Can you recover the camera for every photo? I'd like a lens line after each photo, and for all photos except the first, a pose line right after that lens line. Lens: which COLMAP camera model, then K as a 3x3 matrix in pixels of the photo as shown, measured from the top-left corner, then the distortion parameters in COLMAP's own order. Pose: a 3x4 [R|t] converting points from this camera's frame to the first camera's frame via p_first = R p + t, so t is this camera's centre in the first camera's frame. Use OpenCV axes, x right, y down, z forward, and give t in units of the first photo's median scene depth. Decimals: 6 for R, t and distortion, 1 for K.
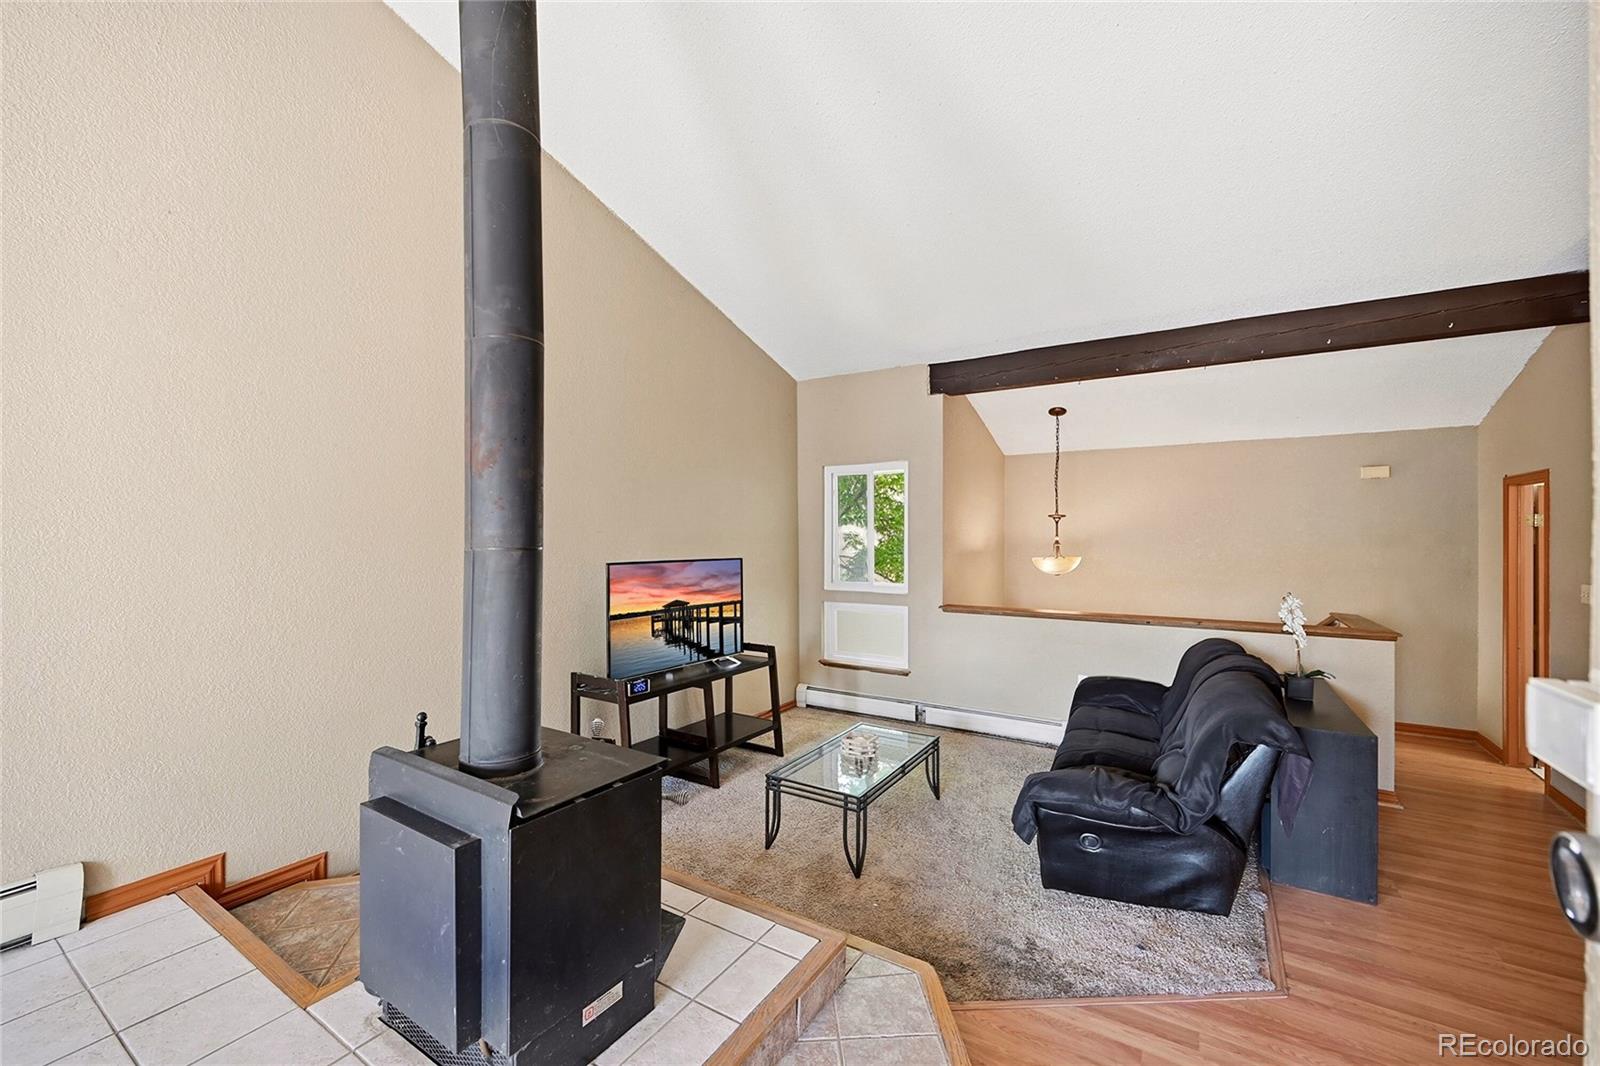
lens RADIAL K [[603.1, 0, 800.0], [0, 603.1, 533.0], [0, 0, 1]] dist [0.000067, -0.000025]
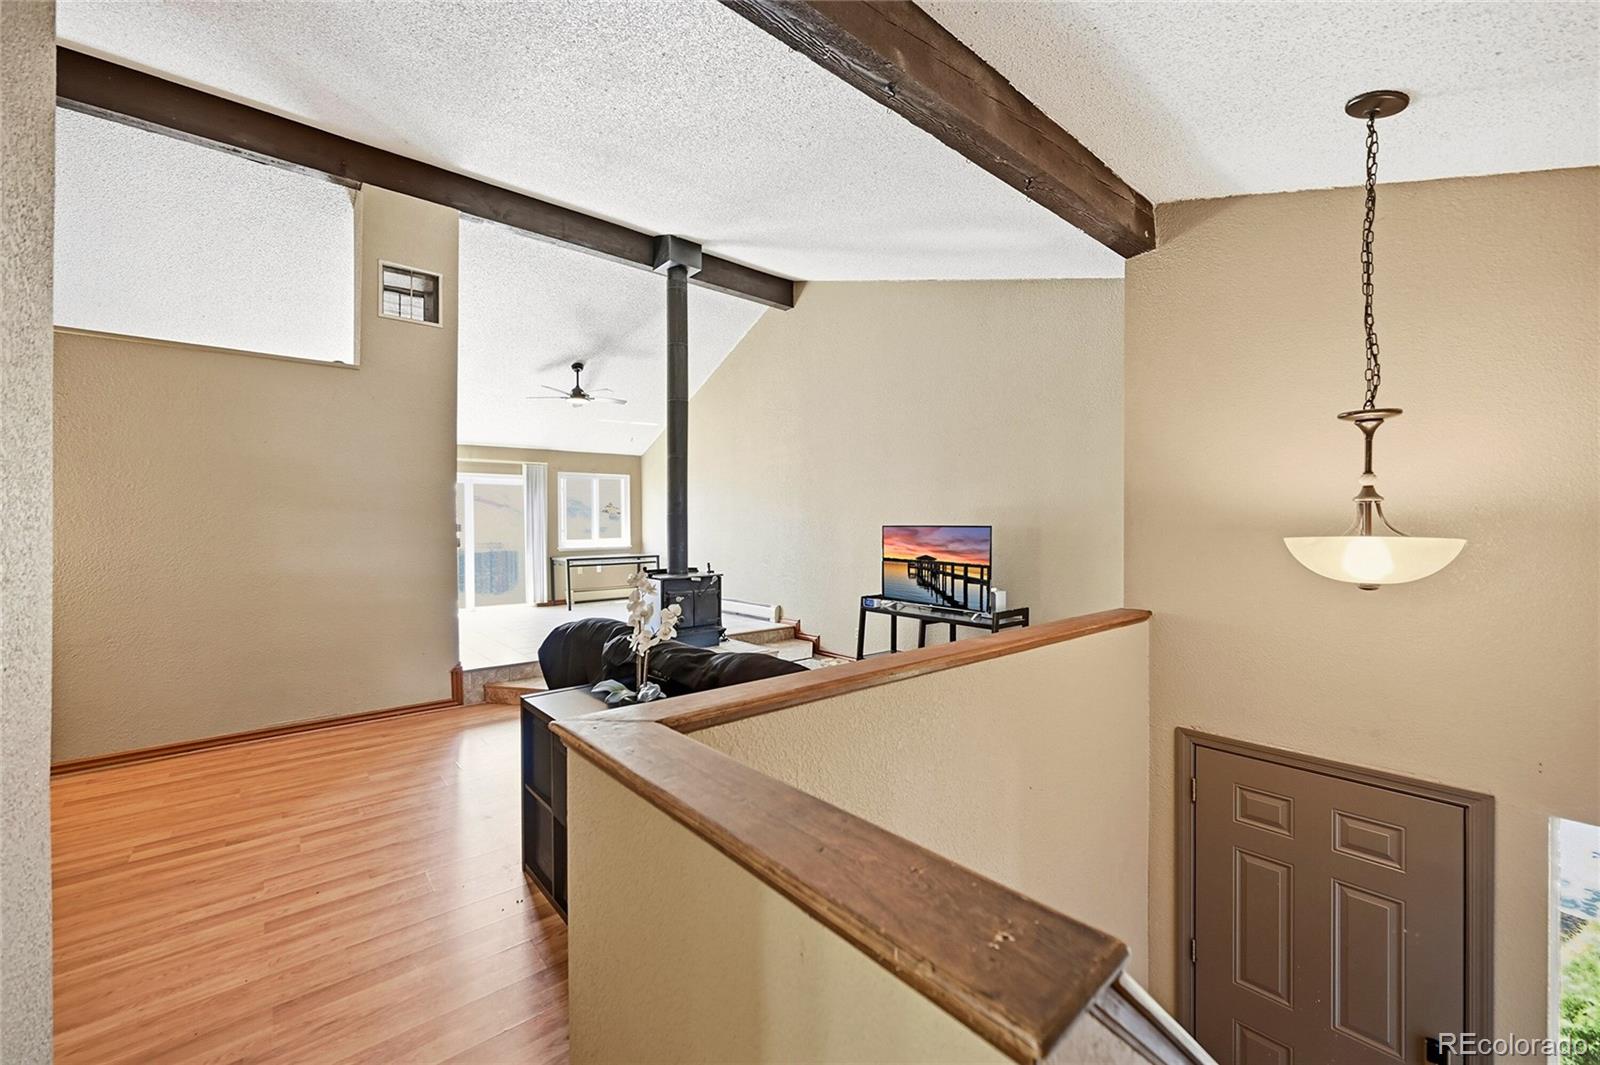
lens RADIAL K [[632.6, 0, 800.0], [0, 632.6, 532.5], [0, 0, 1]] dist [-0.000507, -0.000153]
pose [[-0.320234, 0.007930, -0.947305, 1.191123], [0.004412, 0.999967, 0.006879, 0.046714], [0.947328, -0.001977, -0.320258, 1.138577]]
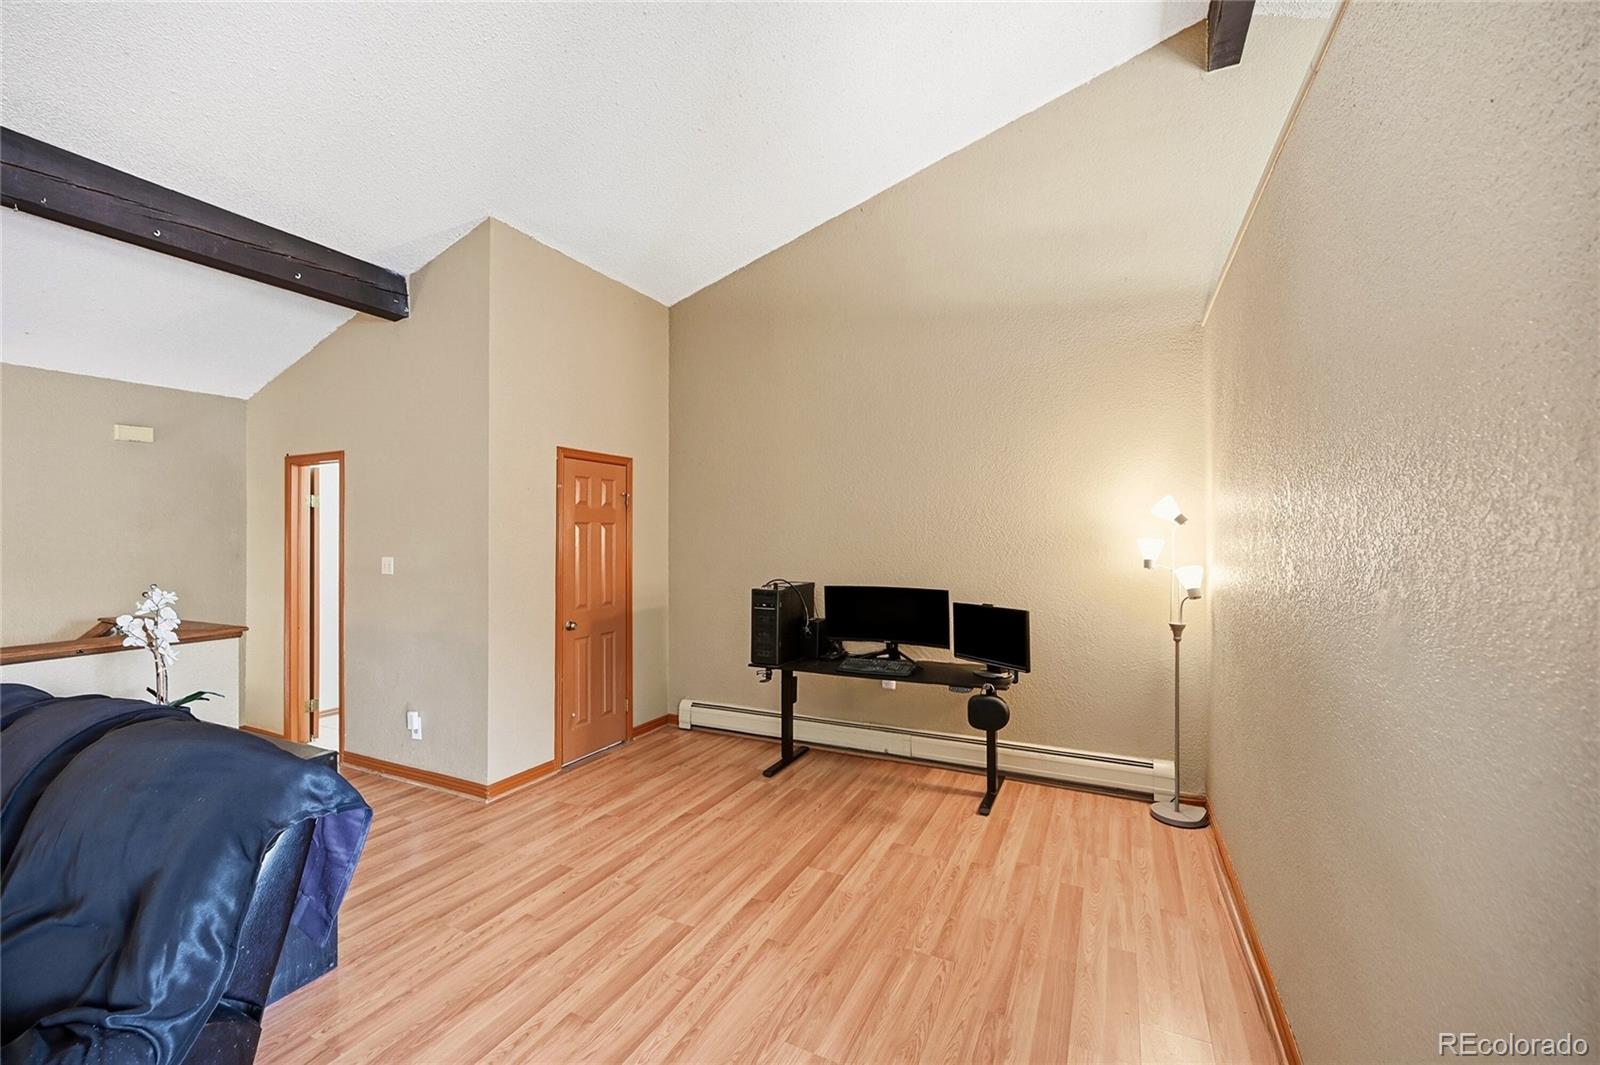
lens RADIAL K [[644.7, 0, 835.9], [0, 644.7, 531.2], [0, 0, 1]] dist [-0.001055, -0.000311]
pose [[-0.118503, 0.001673, 0.992952, 0.029772], [-0.005455, 0.999982, -0.002336, 0.029802], [-0.992939, -0.005693, -0.118492, 0.265635]]
